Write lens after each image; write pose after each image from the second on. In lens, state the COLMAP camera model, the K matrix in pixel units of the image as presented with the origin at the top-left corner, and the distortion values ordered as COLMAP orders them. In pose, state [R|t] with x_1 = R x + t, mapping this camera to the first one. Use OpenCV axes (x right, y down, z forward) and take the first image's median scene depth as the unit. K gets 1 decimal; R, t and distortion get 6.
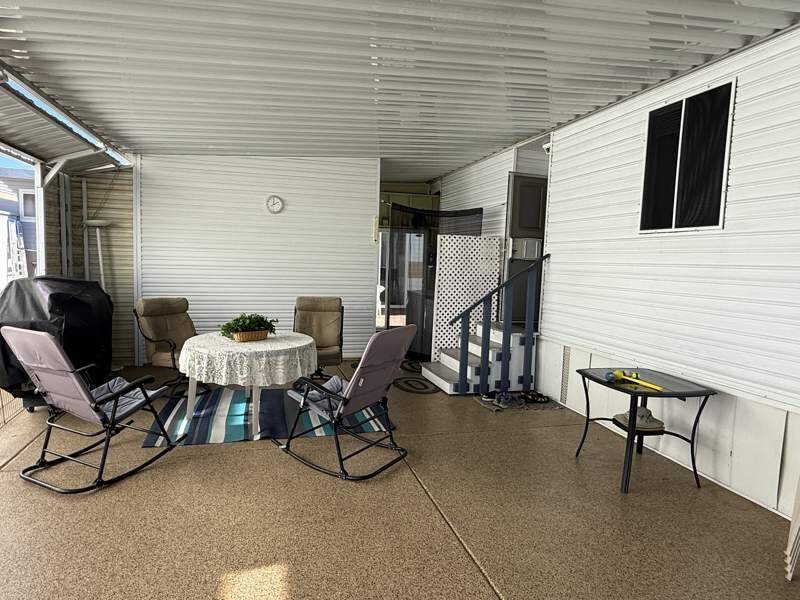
lens RADIAL K [[489.8, 0, 396.5], [0, 489.8, 303.5], [0, 0, 1]] dist [-0.002789, -0.000613]
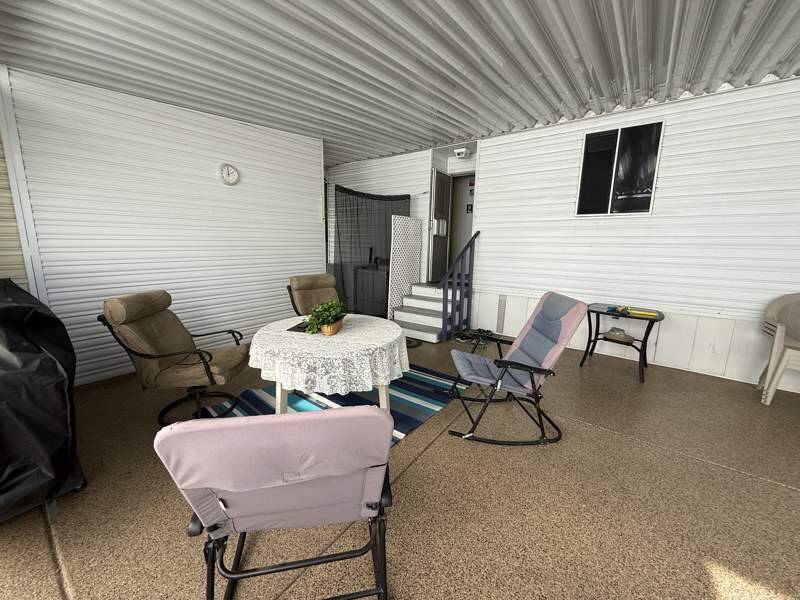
lens RADIAL K [[320.3, 0, 397.3], [0, 320.3, 299.5], [0, 0, 1]] dist [0.000277, 0.000695]
pose [[0.796801, -0.125153, 0.591139, -0.446217], [0.064473, 0.990339, 0.122767, -0.034759], [-0.600793, -0.059708, 0.797172, 0.400776]]
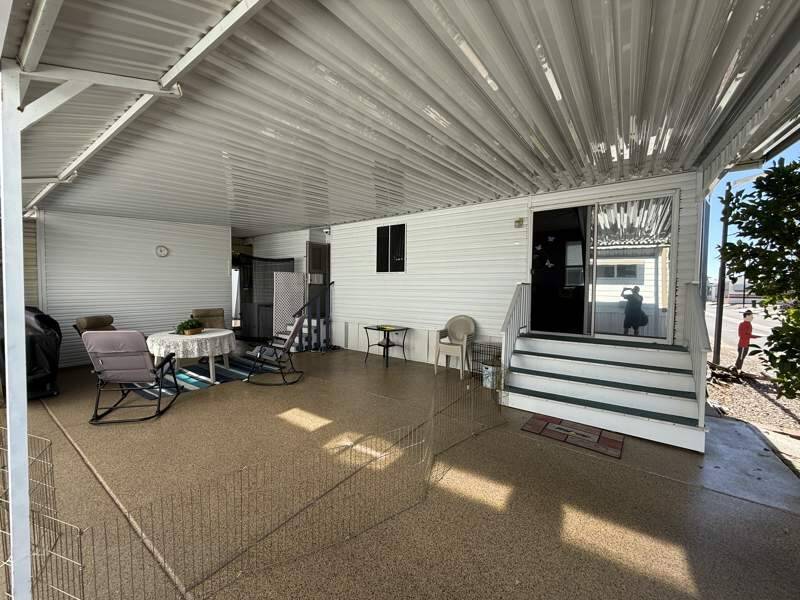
lens RADIAL K [[320.3, 0, 397.3], [0, 320.3, 299.5], [0, 0, 1]] dist [0.000277, 0.000695]
pose [[0.777147, -0.048852, 0.627421, -0.369078], [0.071039, 0.997420, -0.010331, 0.014087], [-0.625297, 0.052599, 0.778612, -0.285257]]
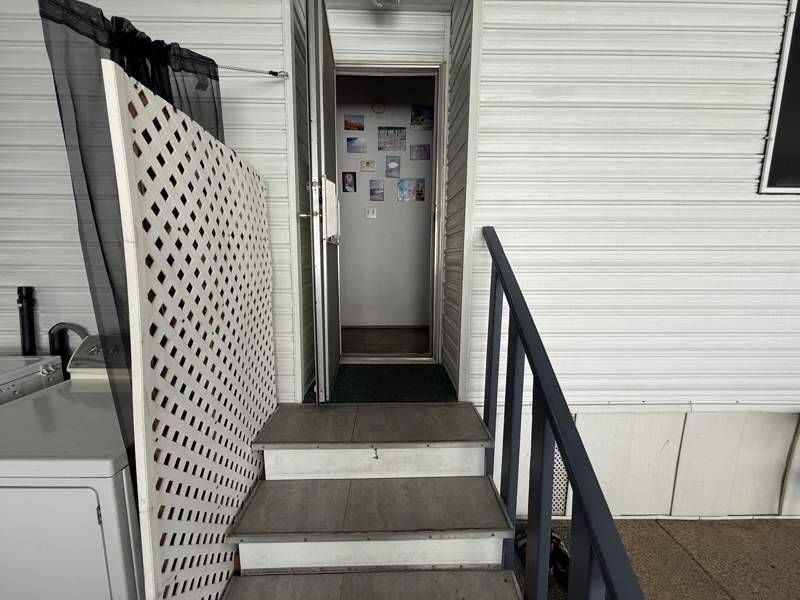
lens RADIAL K [[320.3, 0, 397.3], [0, 320.3, 299.5], [0, 0, 1]] dist [0.000277, 0.000695]
pose [[0.250296, -0.178075, 0.951652, 0.010608], [0.093534, 0.982789, 0.159301, -0.093257], [-0.963641, 0.049140, 0.262644, 1.019741]]
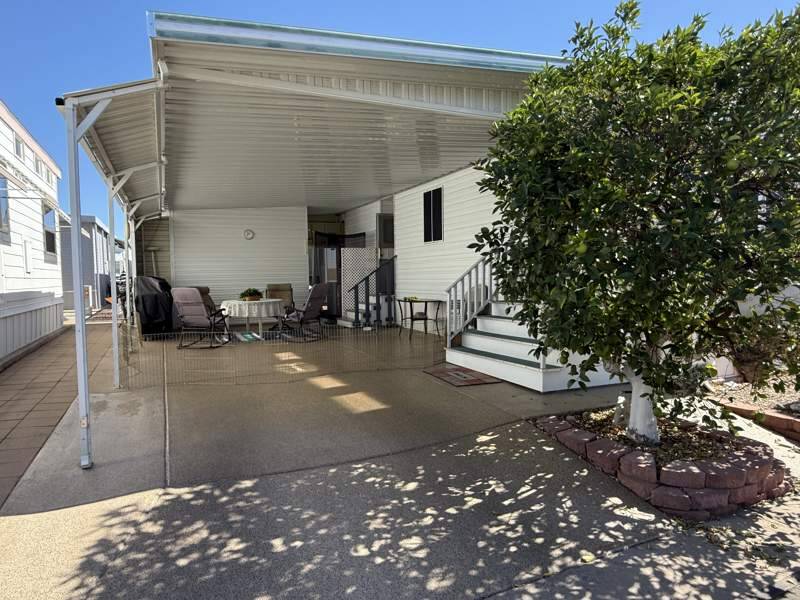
lens RADIAL K [[526.8, 0, 400.0], [0, 526.8, 300.0], [0, 0, 1]] dist [-0.001136, 0.000133]
pose [[0.986814, -0.054741, 0.152318, -0.012783], [0.061054, 0.997446, -0.037077, 0.163238], [-0.149899, 0.045887, 0.987636, -1.129459]]
